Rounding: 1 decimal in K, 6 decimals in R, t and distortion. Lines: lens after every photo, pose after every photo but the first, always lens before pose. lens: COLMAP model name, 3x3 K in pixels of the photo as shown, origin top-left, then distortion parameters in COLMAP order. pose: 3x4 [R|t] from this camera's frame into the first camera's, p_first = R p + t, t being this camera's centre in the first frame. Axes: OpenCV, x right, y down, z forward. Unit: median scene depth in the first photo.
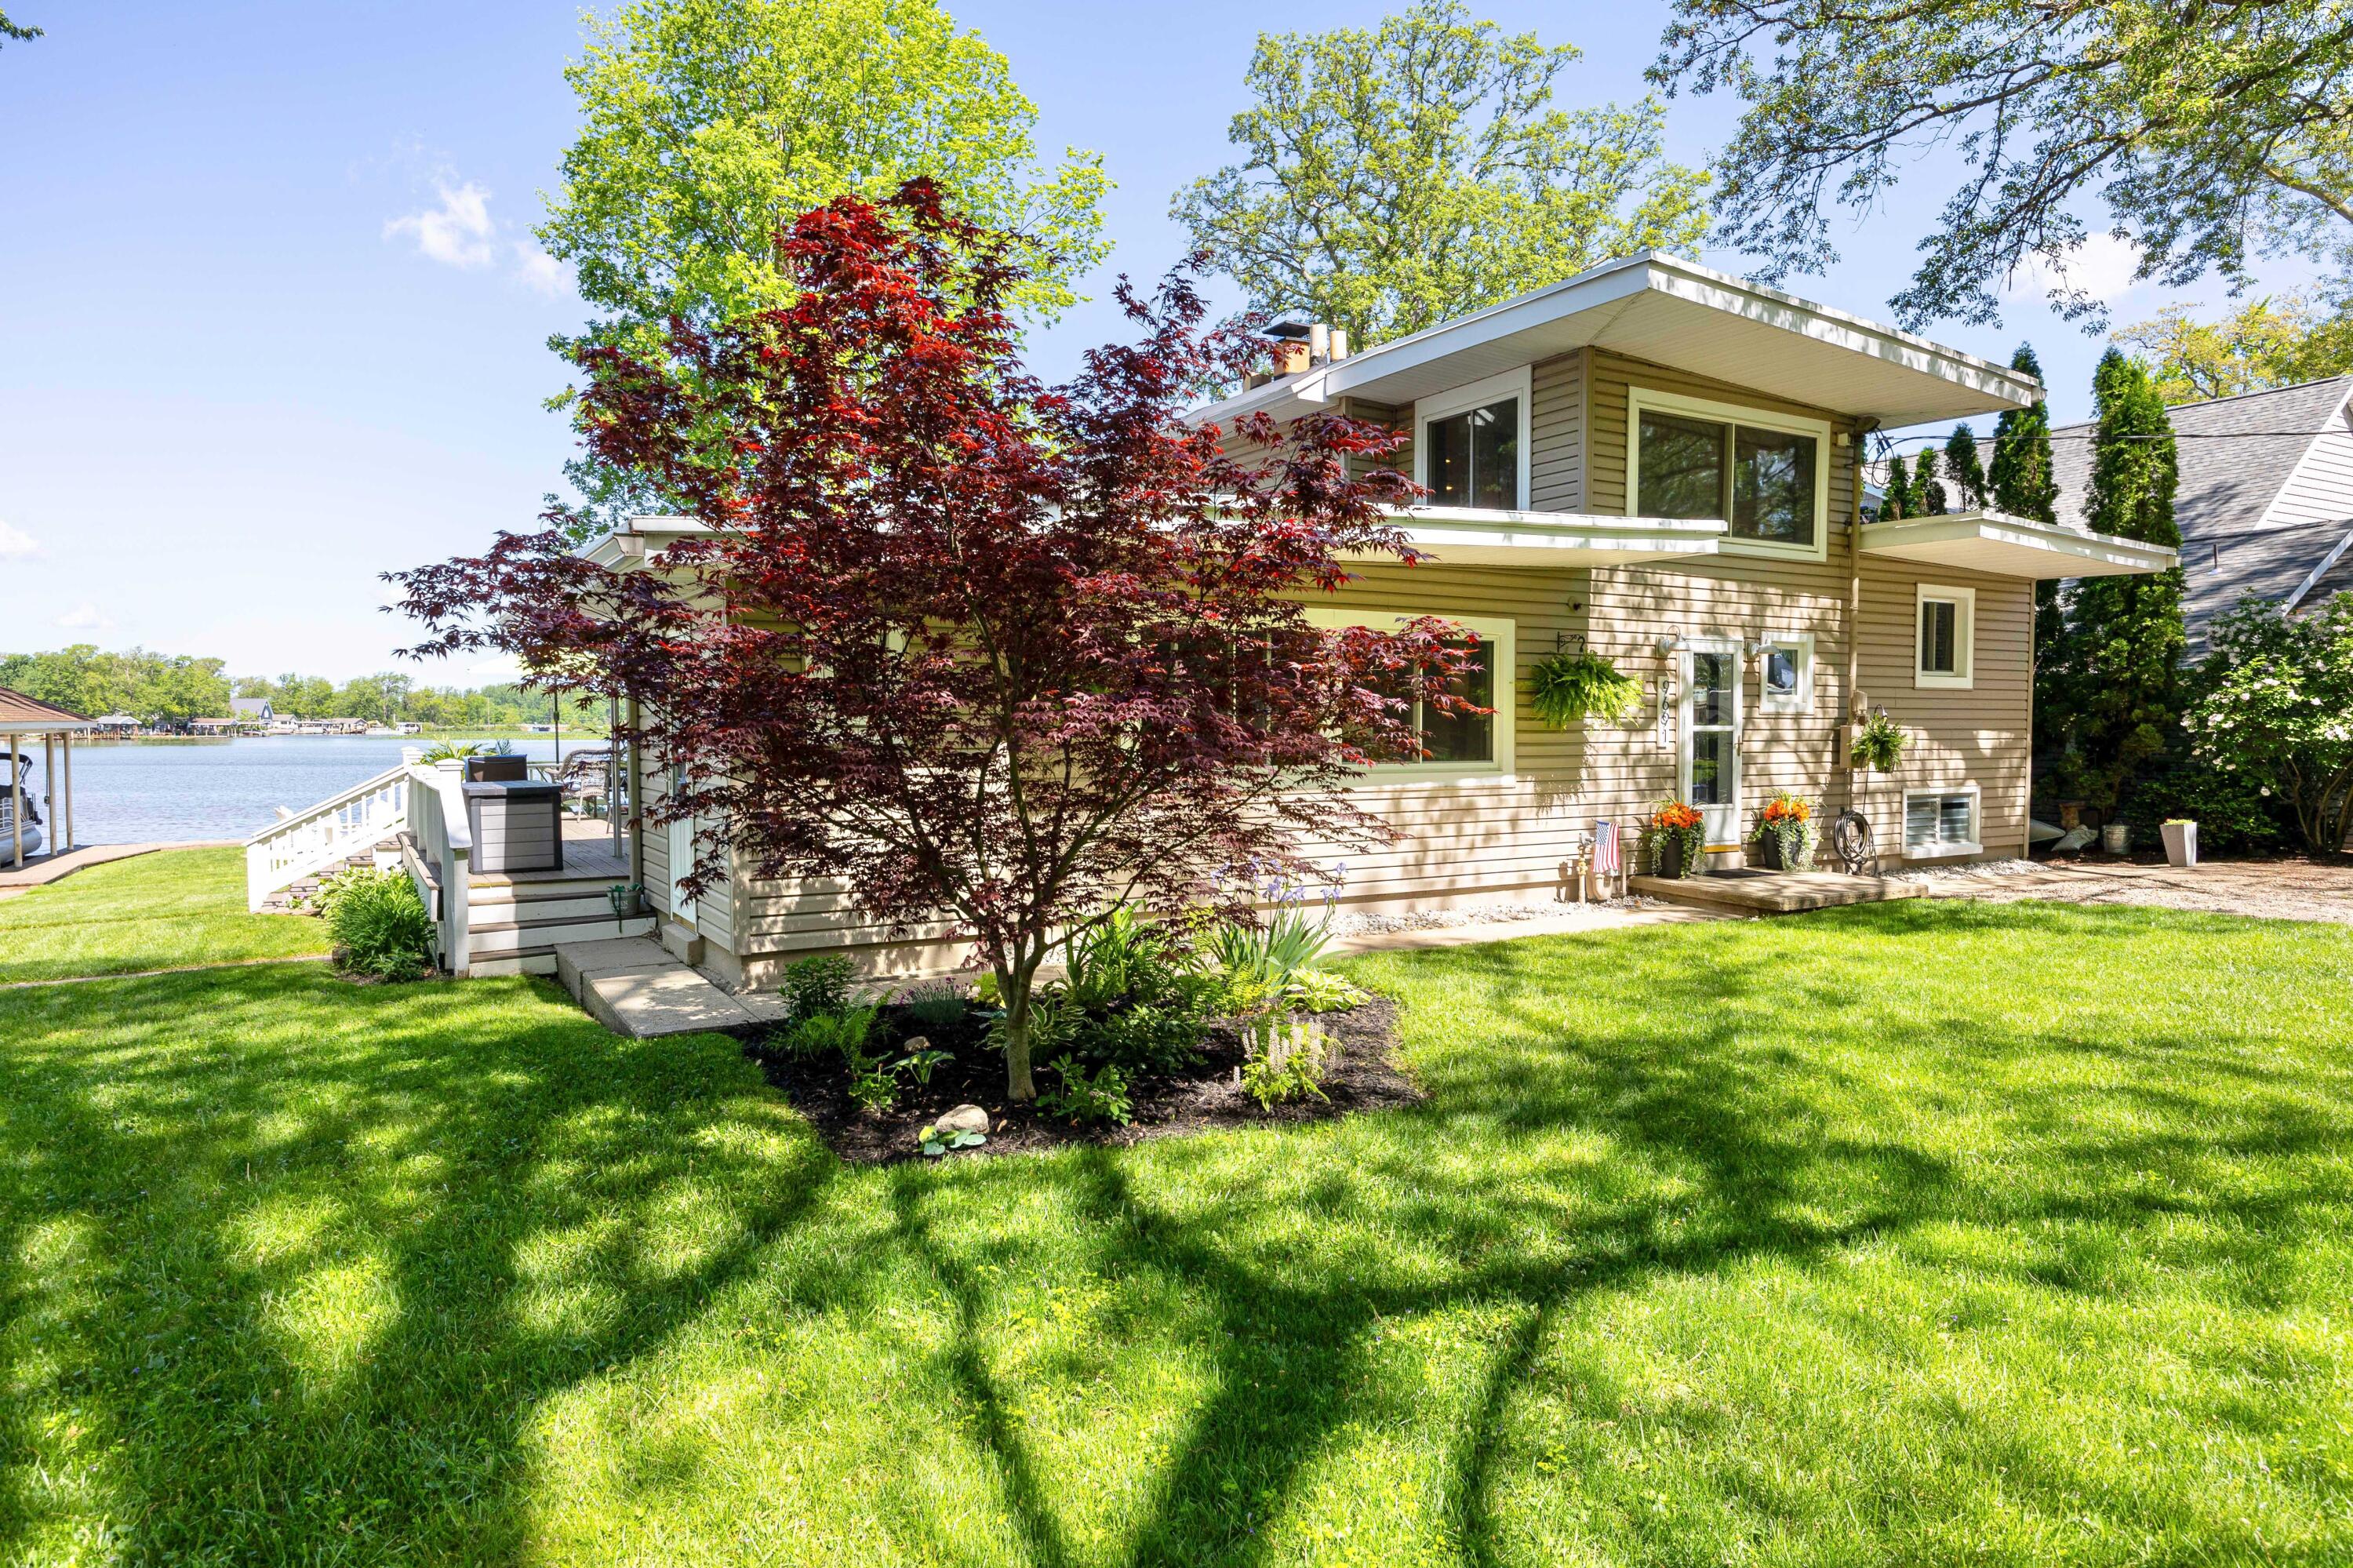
lens RADIAL K [[1392.8, 0, 1177.7], [0, 1392.8, 776.1], [0, 0, 1]] dist [-0.005231, -0.002138]
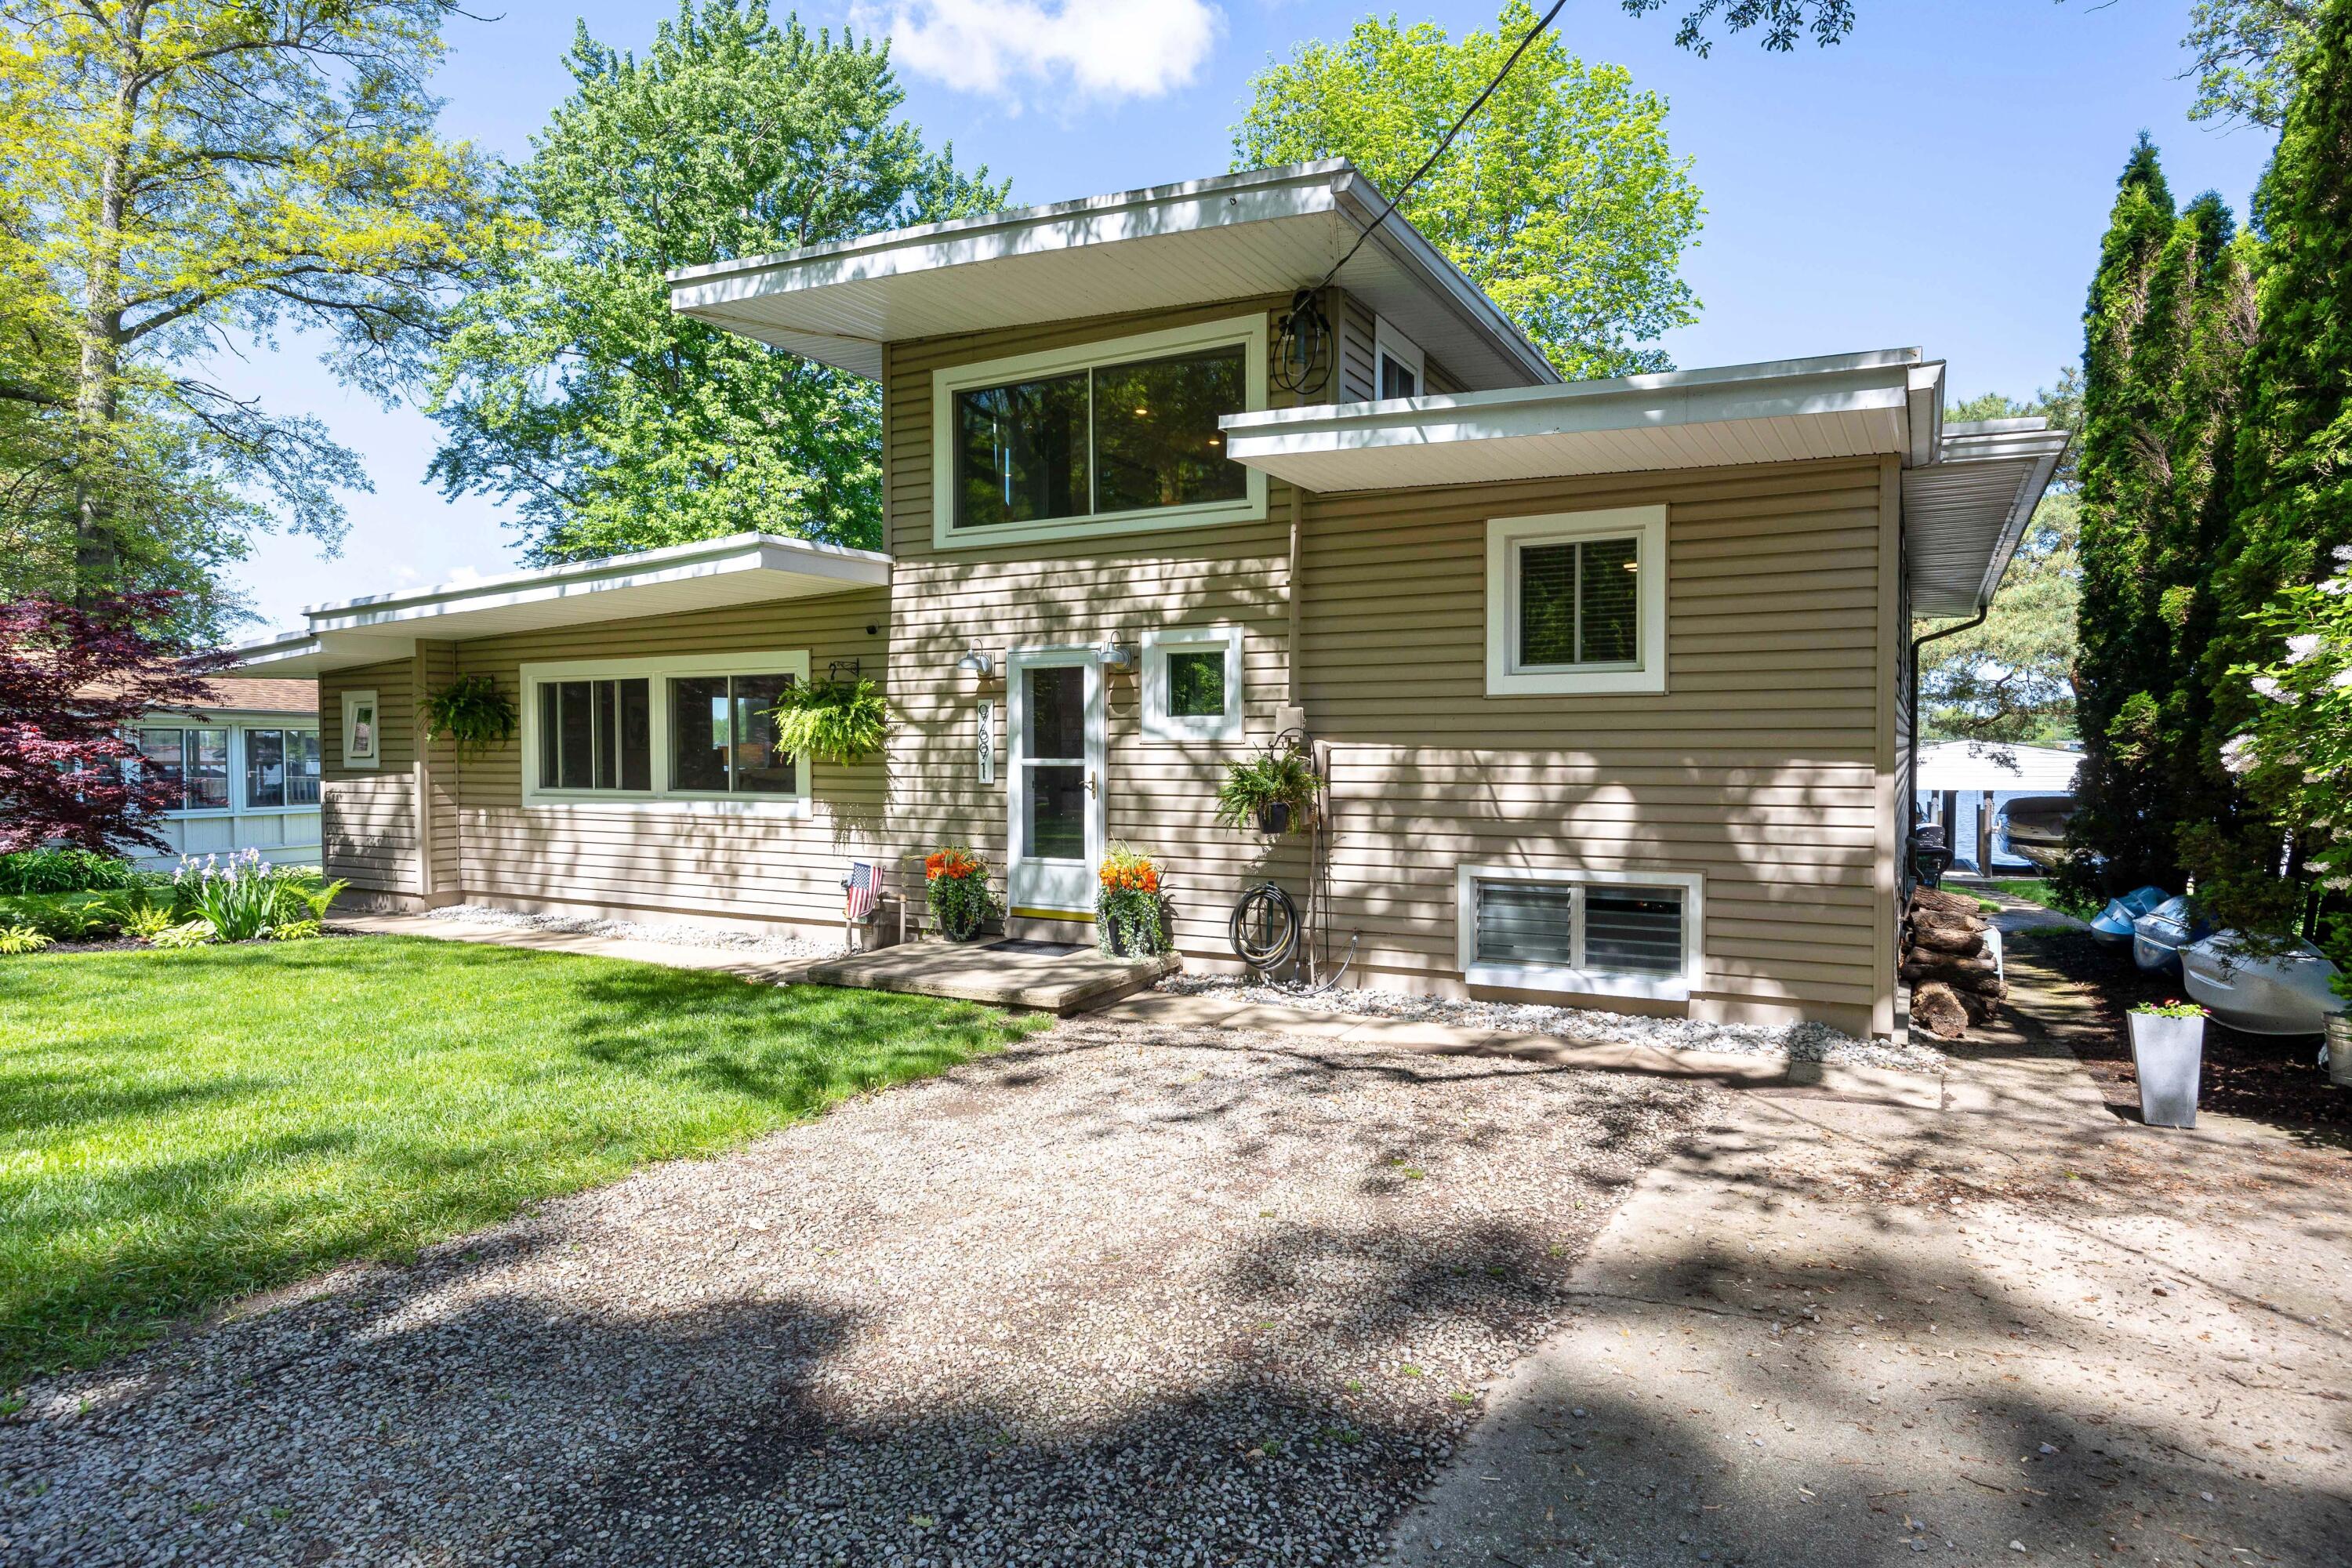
lens RADIAL K [[1341.1, 0, 1176.0], [0, 1341.1, 784.0], [0, 0, 1]] dist [0.000634, 0.000023]
pose [[0.502803, 0.031089, -0.863842, 1.103076], [-0.022981, 0.999481, 0.022594, -0.041302], [0.864096, 0.008492, 0.503256, 0.686635]]
